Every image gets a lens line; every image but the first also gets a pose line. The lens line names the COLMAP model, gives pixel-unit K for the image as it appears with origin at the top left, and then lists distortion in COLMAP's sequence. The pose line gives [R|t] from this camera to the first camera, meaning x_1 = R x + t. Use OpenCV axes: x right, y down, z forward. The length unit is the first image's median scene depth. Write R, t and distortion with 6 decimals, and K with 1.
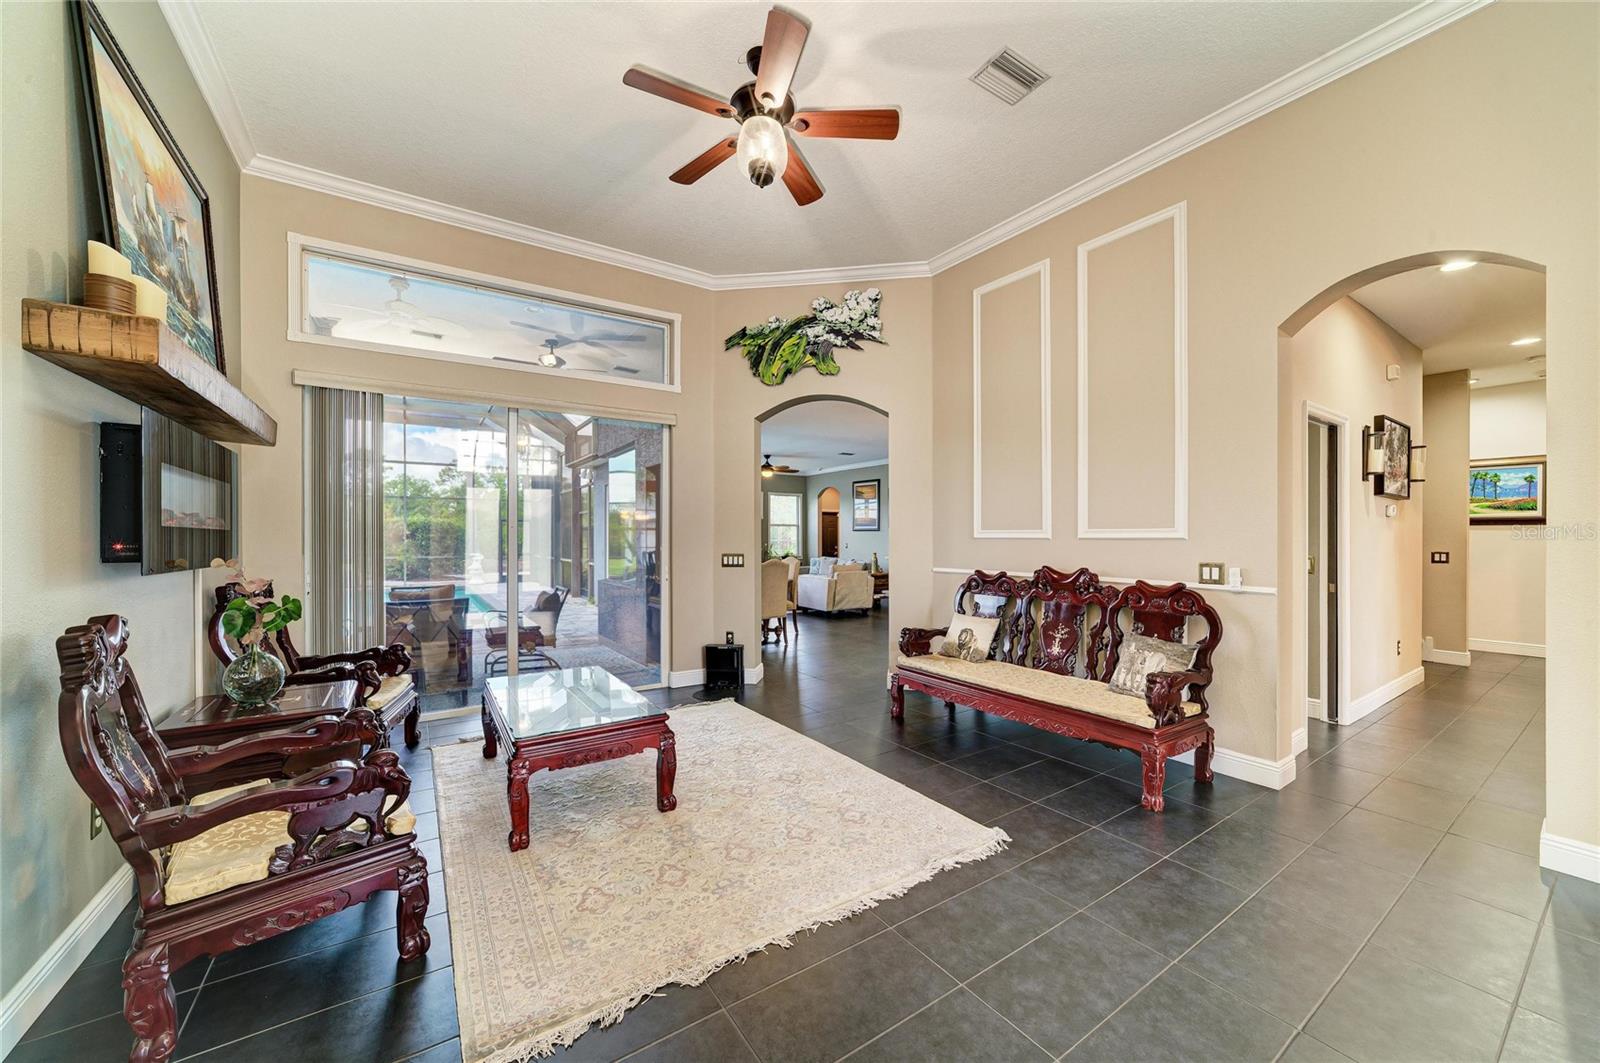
lens RADIAL K [[589.6, 0, 804.6], [0, 589.6, 532.4], [0, 0, 1]] dist [-0.001470, -0.000029]
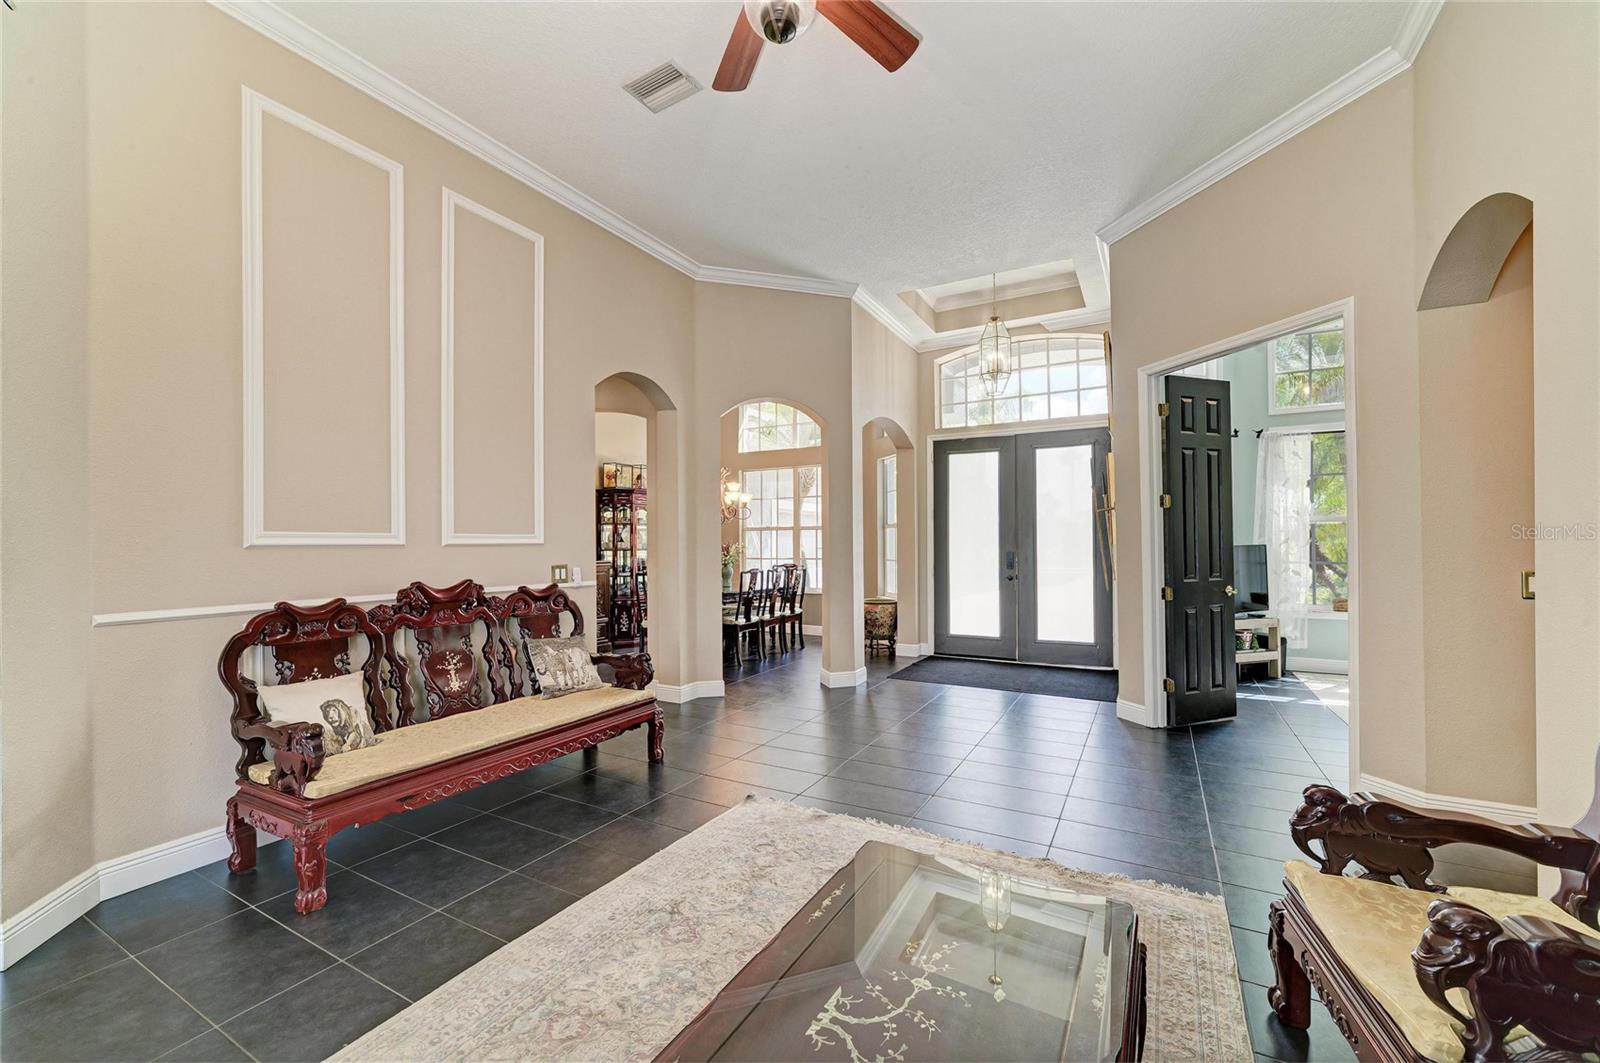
lens RADIAL K [[639.9, 0, 802.7], [0, 639.9, 541.3], [0, 0, 1]] dist [-0.012658, 0.003056]
pose [[-0.453548, 0.007133, 0.891203, -0.570440], [0.002299, 0.999974, -0.006833, 0.013202], [-0.891229, -0.001051, -0.453552, 1.004204]]
